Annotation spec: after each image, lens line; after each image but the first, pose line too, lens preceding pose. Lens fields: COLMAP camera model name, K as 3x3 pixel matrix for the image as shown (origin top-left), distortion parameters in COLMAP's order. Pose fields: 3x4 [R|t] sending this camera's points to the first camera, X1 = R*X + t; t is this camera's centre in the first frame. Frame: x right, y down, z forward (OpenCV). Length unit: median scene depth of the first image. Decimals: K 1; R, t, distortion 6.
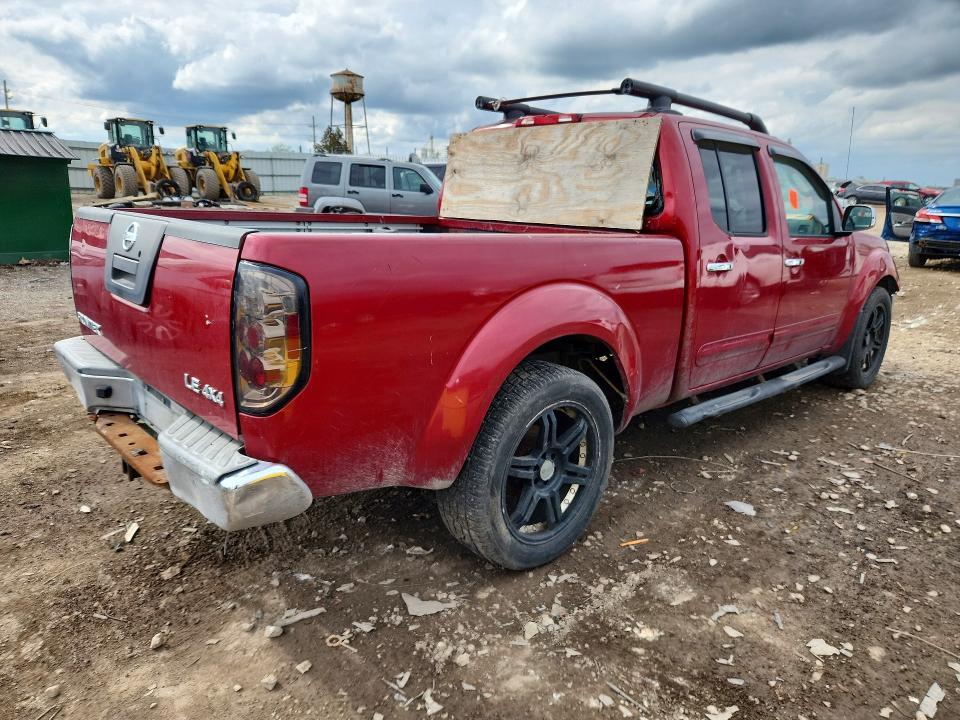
lens RADIAL K [[655.5, 0, 470.5], [0, 655.5, 362.2], [0, 0, 1]] dist [0.075045, -0.067493]
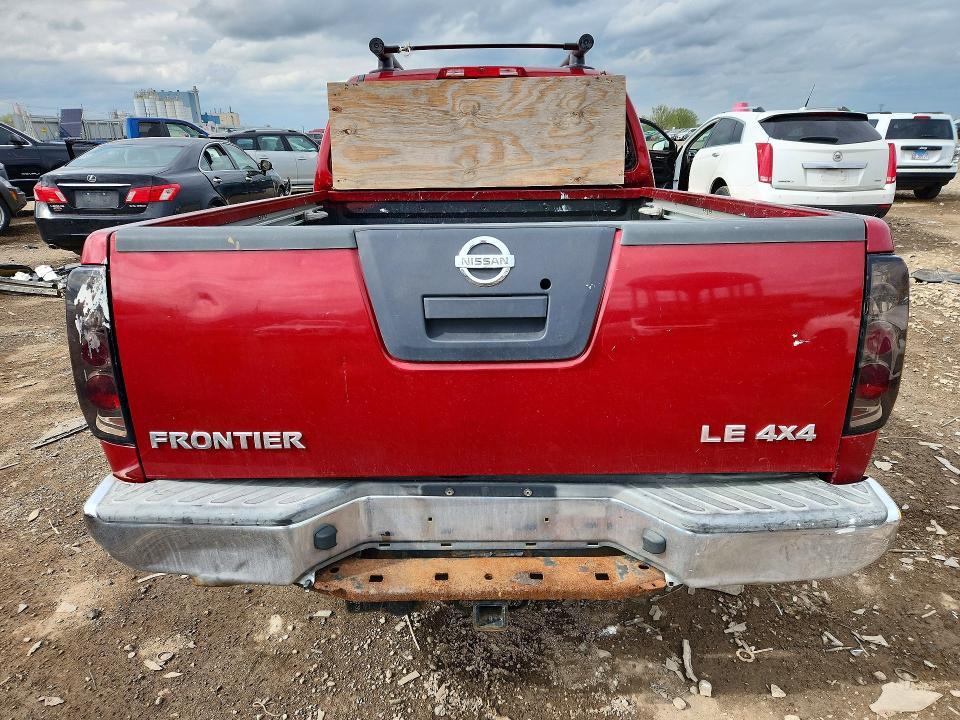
lens RADIAL K [[655.5, 0, 470.5], [0, 655.5, 362.2], [0, 0, 1]] dist [0.075045, -0.067493]
pose [[0.679479, -0.266583, 0.683551, -0.652413], [0.218717, 0.962893, 0.158112, -0.133882], [-0.700337, 0.042071, 0.712572, 0.388537]]
